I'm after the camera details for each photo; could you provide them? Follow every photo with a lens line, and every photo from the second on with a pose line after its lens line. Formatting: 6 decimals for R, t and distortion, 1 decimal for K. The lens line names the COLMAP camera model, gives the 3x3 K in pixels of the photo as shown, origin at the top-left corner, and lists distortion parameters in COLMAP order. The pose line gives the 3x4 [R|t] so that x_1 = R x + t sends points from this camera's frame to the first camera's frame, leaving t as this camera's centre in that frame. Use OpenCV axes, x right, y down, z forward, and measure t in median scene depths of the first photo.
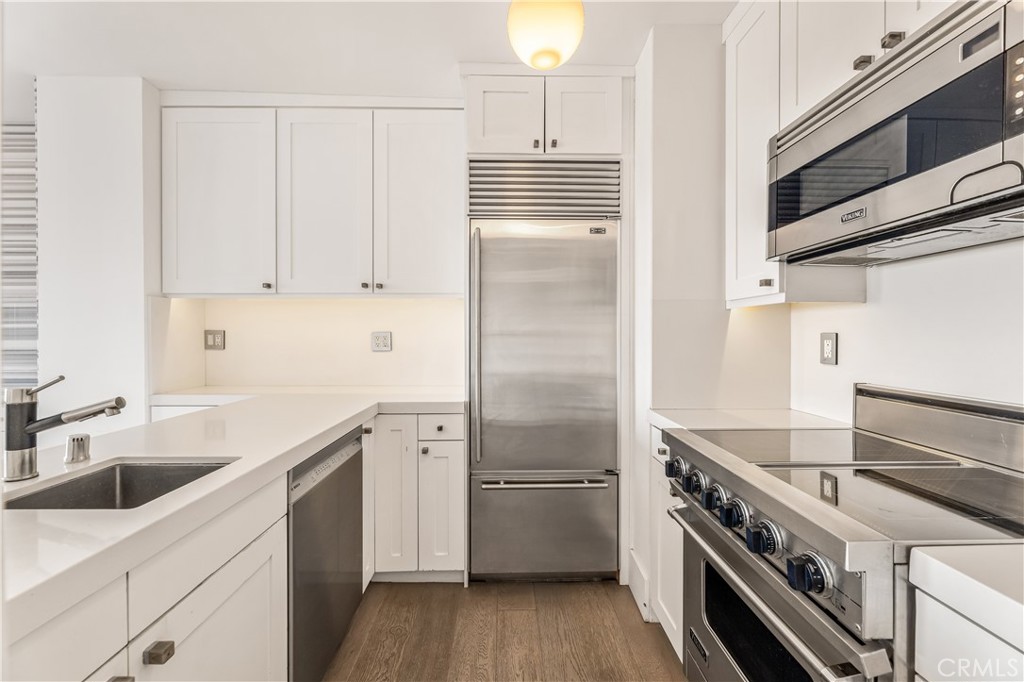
lens RADIAL K [[409.1, 0, 519.7], [0, 409.1, 340.1], [0, 0, 1]] dist [0.000246, 0.002227]
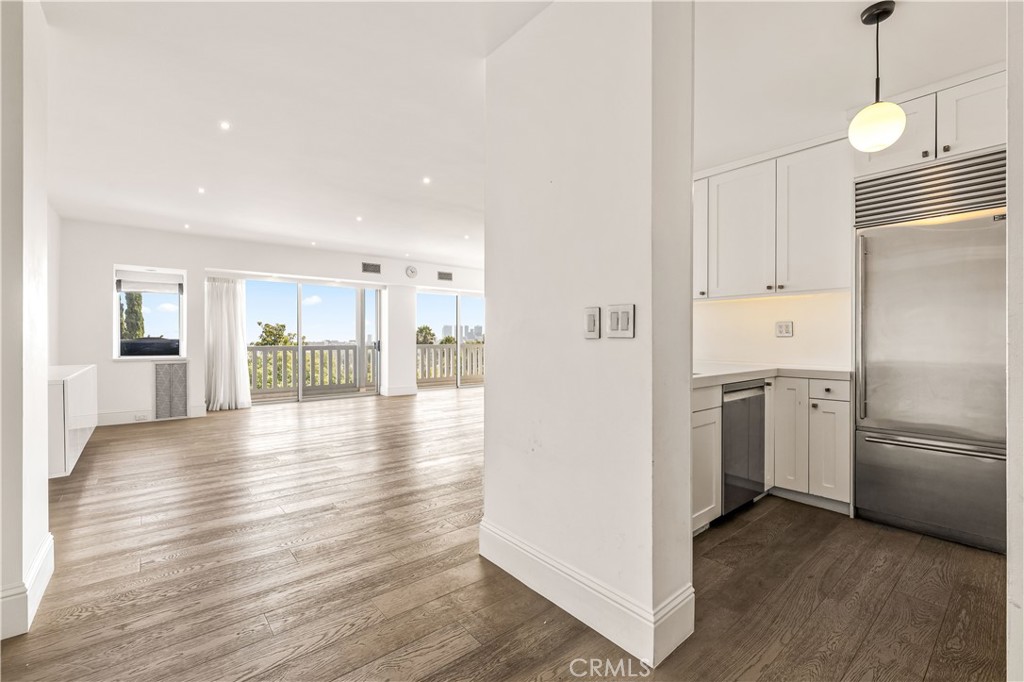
lens RADIAL K [[450.7, 0, 512.6], [0, 450.7, 339.9], [0, 0, 1]] dist [0.000760, -0.002021]
pose [[0.620314, 0.001985, -0.784351, 0.316841], [-0.009312, 0.999945, -0.004834, 0.067444], [0.784298, 0.010302, 0.620298, -0.709752]]
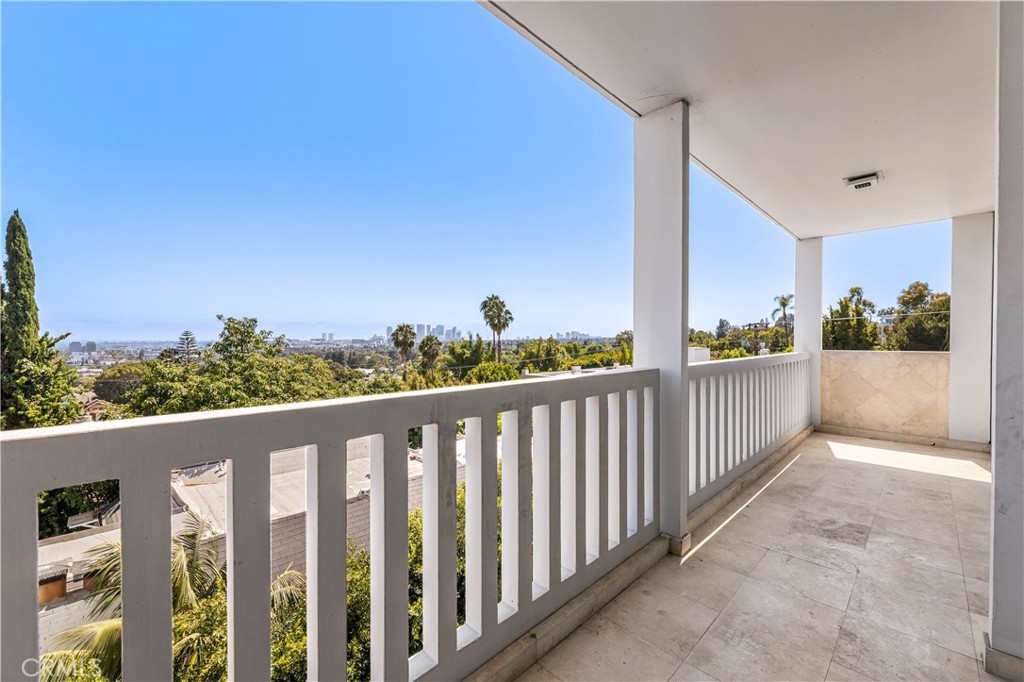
lens RADIAL K [[416.6, 0, 509.8], [0, 416.6, 339.3], [0, 0, 1]] dist [-0.003825, -0.000249]
pose [[0.700440, 0.004985, -0.713694, -4.129170], [-0.012221, 0.999913, -0.005010, 0.035173], [0.713607, 0.012231, 0.700440, -0.105286]]
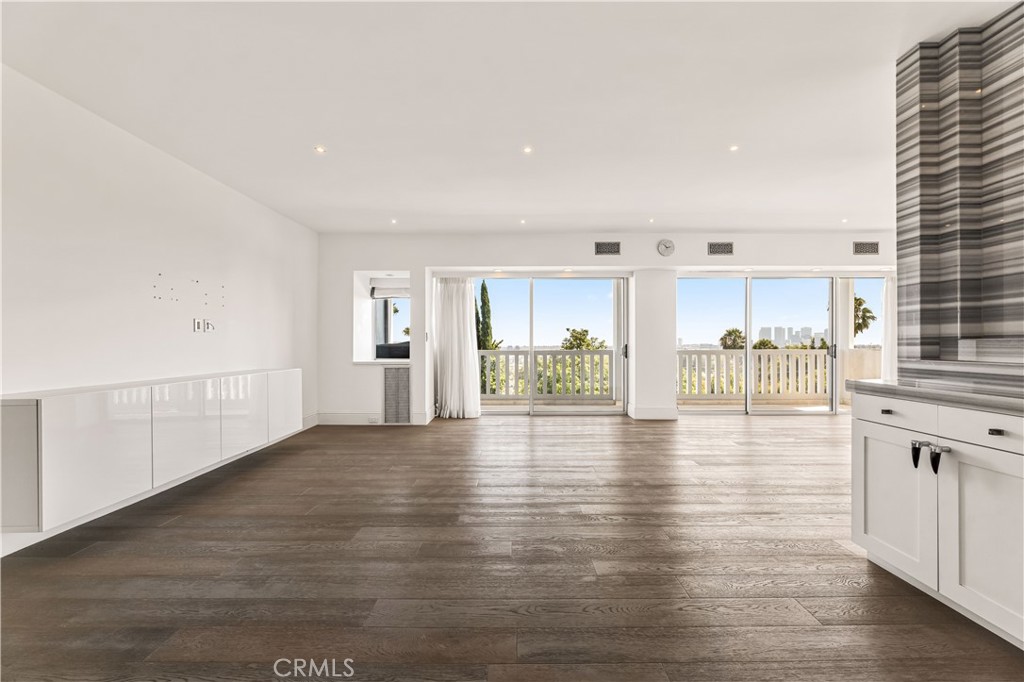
lens RADIAL K [[409.1, 0, 511.9], [0, 409.1, 340.5], [0, 0, 1]] dist [0.000246, 0.002227]
pose [[-0.030748, -0.005483, -0.999512, -0.845804], [-0.009813, 0.999938, -0.005184, 0.059544], [0.999479, 0.009648, -0.030800, 0.229535]]
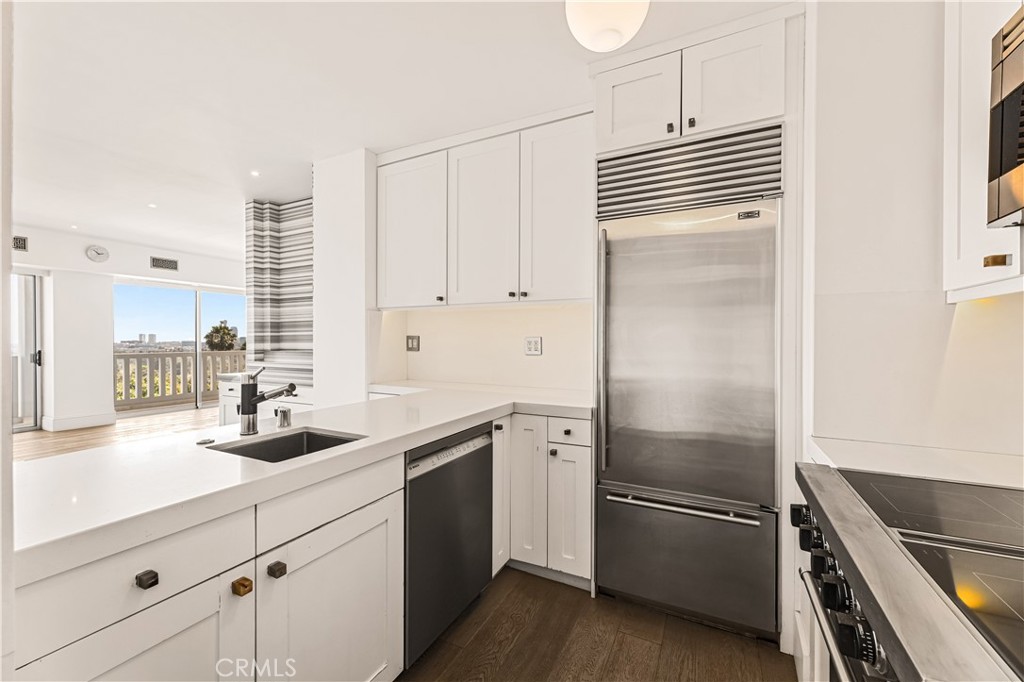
lens RADIAL K [[409.1, 0, 522.3], [0, 409.1, 343.9], [0, 0, 1]] dist [0.000246, 0.002227]
pose [[0.886812, 0.006249, -0.462088, 0.170536], [-0.007372, 0.999973, -0.000627, -0.001202], [0.462072, 0.003962, 0.886834, 0.052125]]
